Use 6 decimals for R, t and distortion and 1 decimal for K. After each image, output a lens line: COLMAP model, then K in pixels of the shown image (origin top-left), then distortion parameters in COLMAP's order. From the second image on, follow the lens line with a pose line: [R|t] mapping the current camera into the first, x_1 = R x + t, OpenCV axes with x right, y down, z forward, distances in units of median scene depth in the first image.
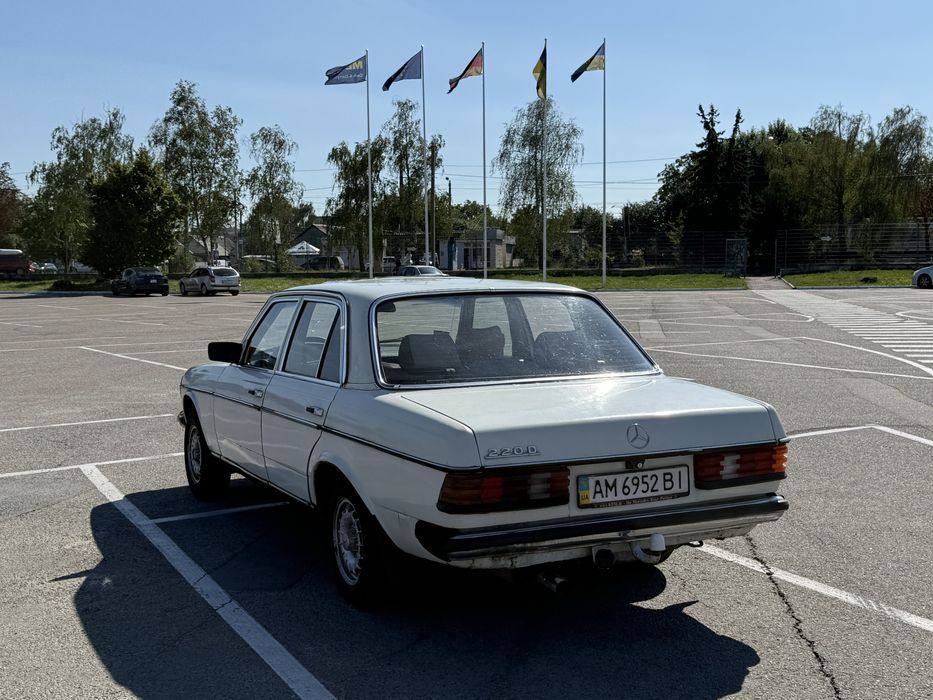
lens RADIAL K [[1133.3, 0, 475.9], [0, 1133.3, 374.8], [0, 0, 1]] dist [0.103997, 0.000000]
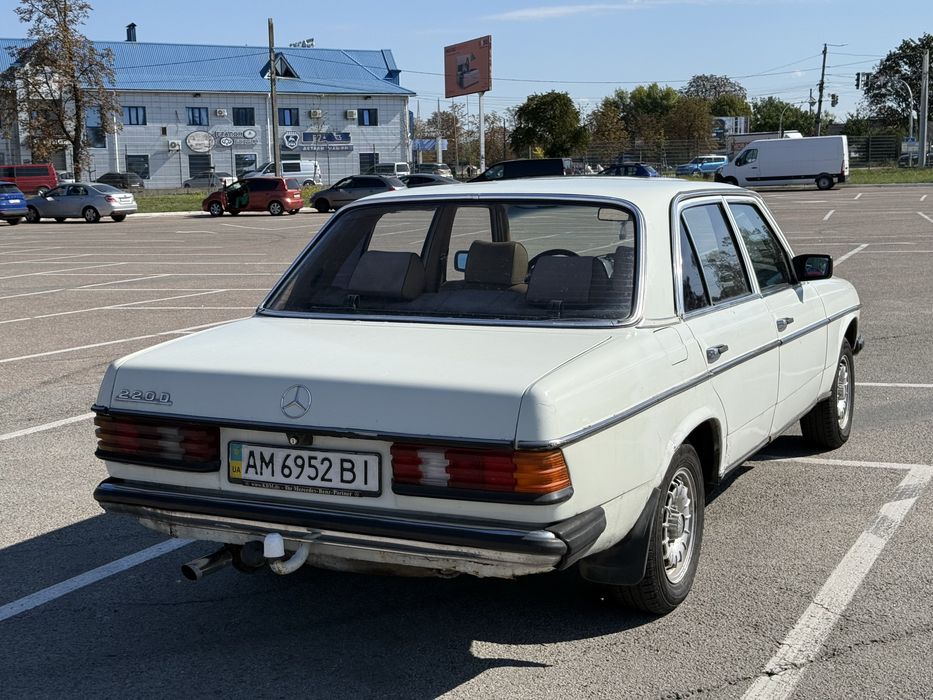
lens RADIAL K [[1304.5, 0, 480.2], [0, 1304.5, 381.6], [0, 0, 1]] dist [0.116474, 0.000000]
pose [[0.601951, 0.124923, -0.788701, 0.811847], [-0.062359, 0.992025, 0.109534, -0.054700], [0.796094, -0.016752, 0.604941, 0.534728]]
